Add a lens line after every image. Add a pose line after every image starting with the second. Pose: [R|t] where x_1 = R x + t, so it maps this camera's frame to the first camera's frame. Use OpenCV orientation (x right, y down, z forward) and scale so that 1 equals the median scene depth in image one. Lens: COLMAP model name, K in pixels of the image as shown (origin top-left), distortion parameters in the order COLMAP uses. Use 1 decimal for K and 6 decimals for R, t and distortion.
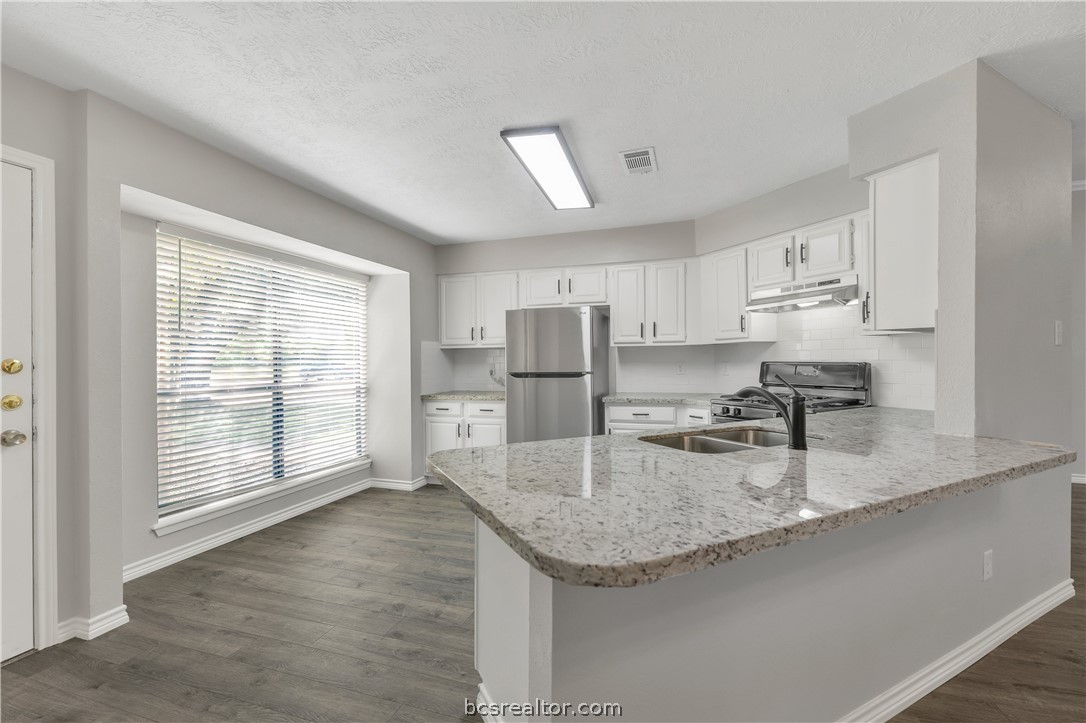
lens RADIAL K [[450.5, 0, 543.5], [0, 450.5, 350.4], [0, 0, 1]] dist [0.002241, 0.000846]
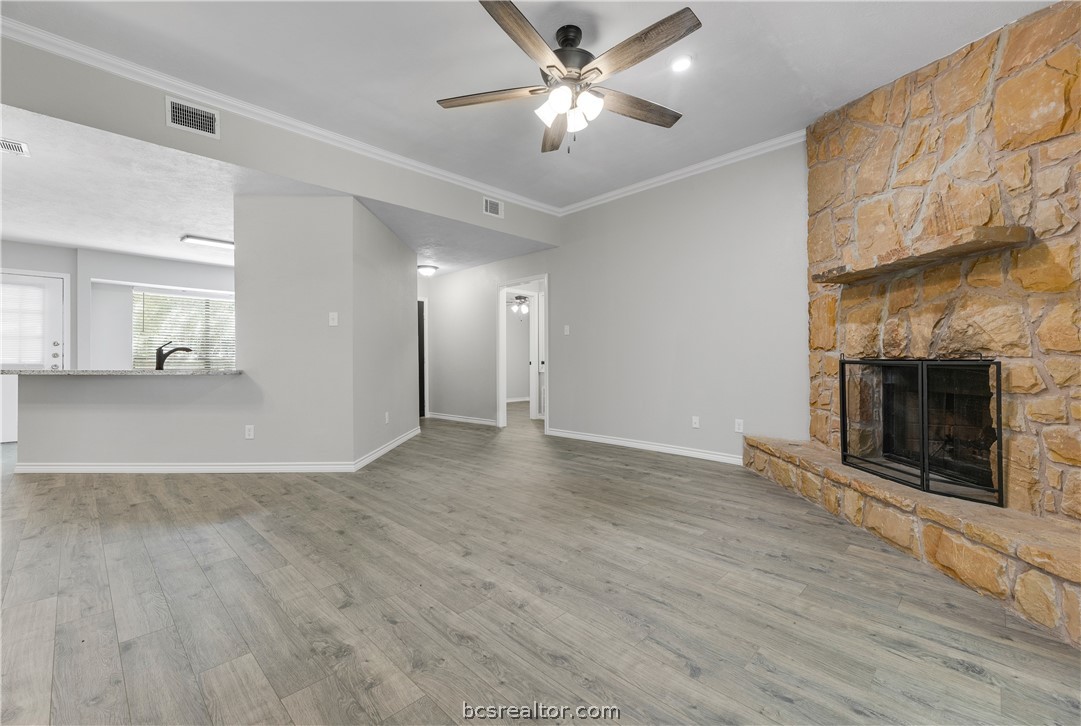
lens RADIAL K [[461.8, 0, 531.6], [0, 461.8, 350.1], [0, 0, 1]] dist [-0.000380, 0.000468]
pose [[0.882657, -0.008039, -0.469948, 1.423643], [0.007065, 0.999968, -0.003837, 0.050939], [0.469964, 0.000066, 0.882686, -0.138277]]
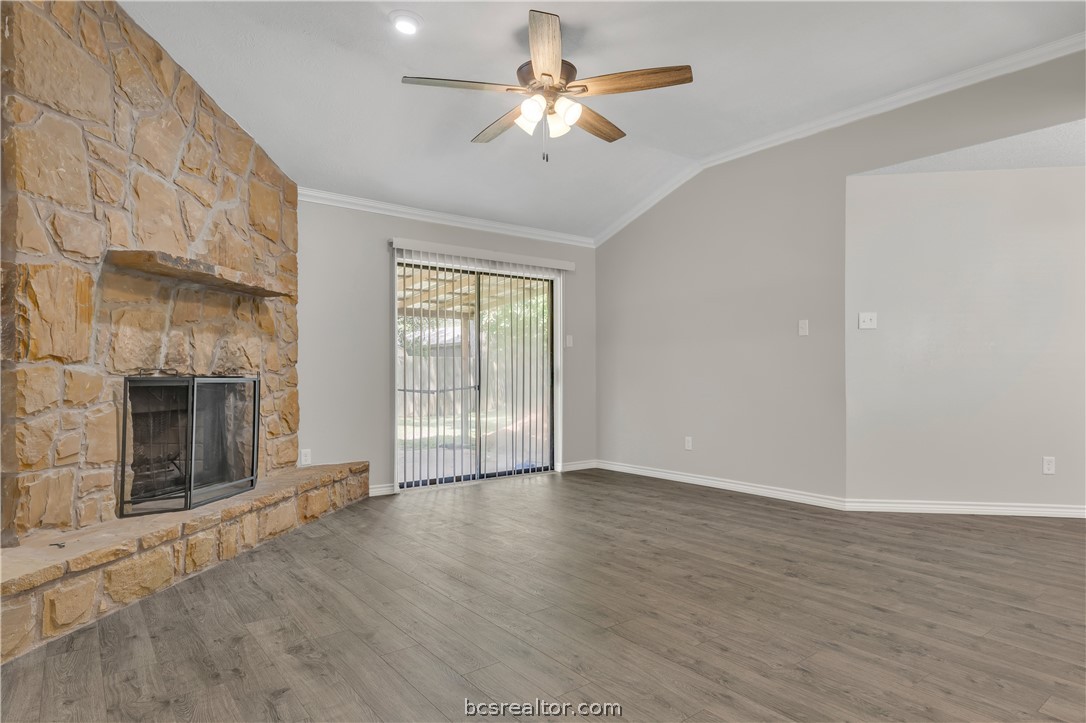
lens RADIAL K [[618.2, 0, 557.5], [0, 618.2, 373.3], [0, 0, 1]] dist [0.003412, -0.001037]
pose [[-0.833921, 0.000191, 0.551883, 0.719038], [-0.008500, 0.999877, -0.013190, 0.067628], [-0.551818, -0.015691, -0.833817, 1.102604]]
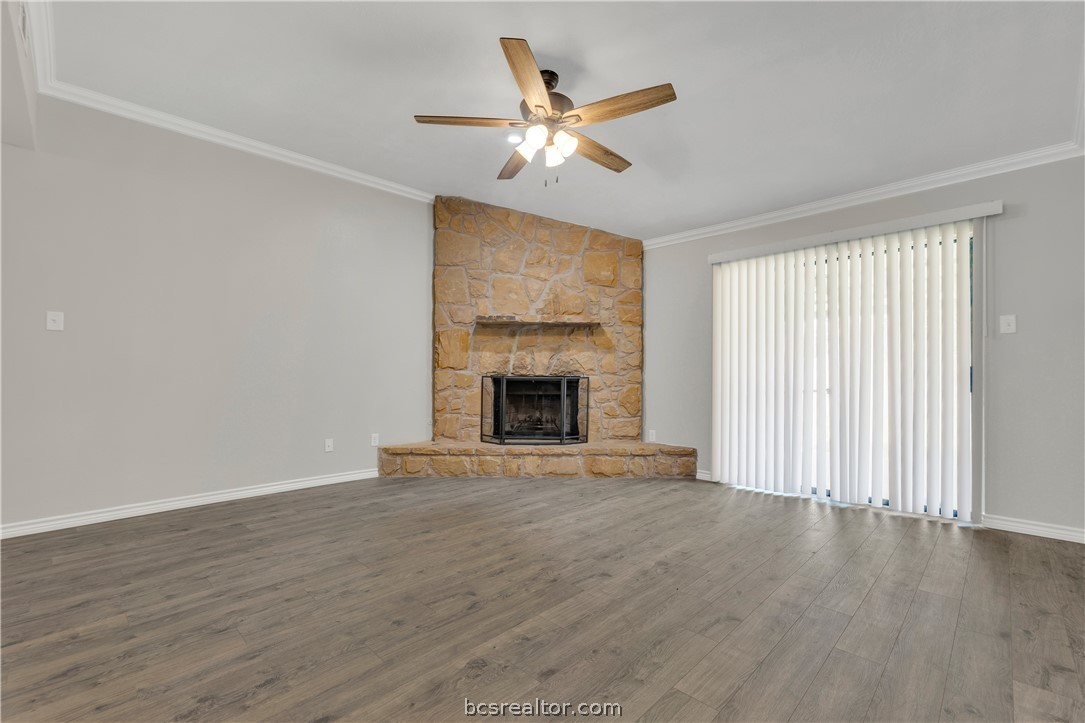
lens RADIAL K [[470.4, 0, 553.2], [0, 470.4, 363.1], [0, 0, 1]] dist [0.001048, -0.000085]
pose [[0.443732, 0.021996, 0.895890, 0.569366], [-0.015302, 0.999739, -0.016967, 0.052044], [-0.896029, -0.006181, 0.443952, 0.120634]]
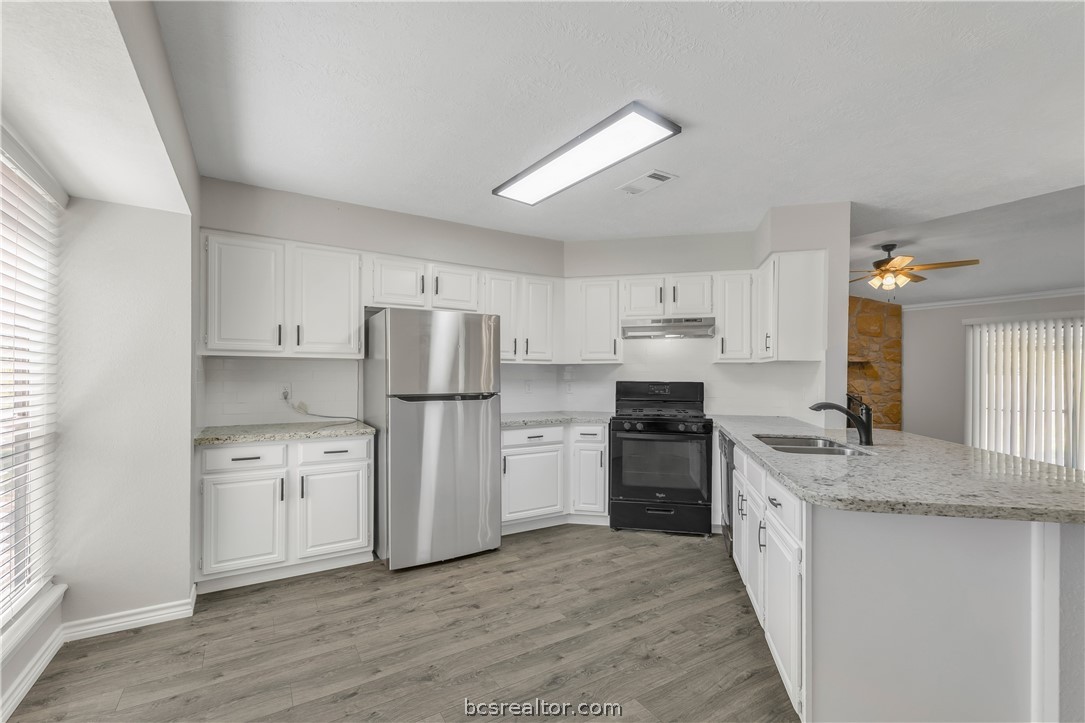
lens RADIAL K [[470.4, 0, 545.6], [0, 470.4, 366.8], [0, 0, 1]] dist [0.001048, -0.000085]
pose [[0.646039, 0.026621, 0.762840, -0.471772], [-0.025910, 0.999581, -0.012940, 0.007911], [-0.762864, -0.011405, 0.646458, 0.319404]]
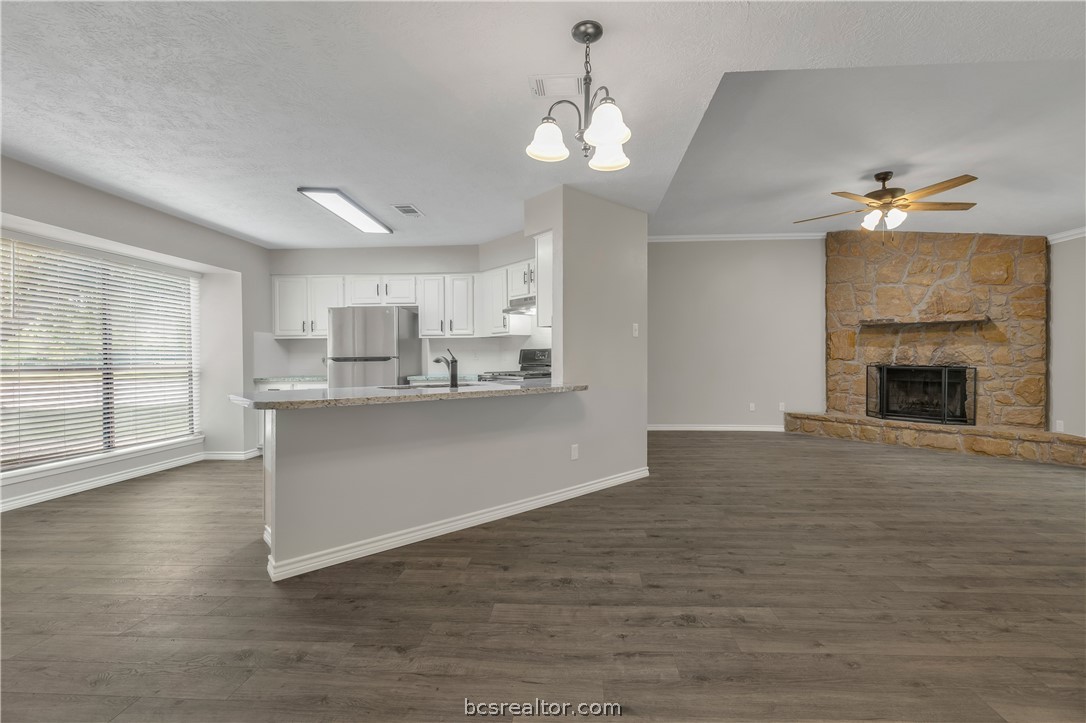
lens RADIAL K [[470.8, 0, 557.3], [0, 470.8, 354.8], [0, 0, 1]] dist [0.001048, -0.000085]
pose [[0.966858, 0.002787, 0.255301, 0.190725], [-0.005768, 0.999924, 0.010929, 0.022478], [-0.255251, -0.012040, 0.966800, -0.407881]]
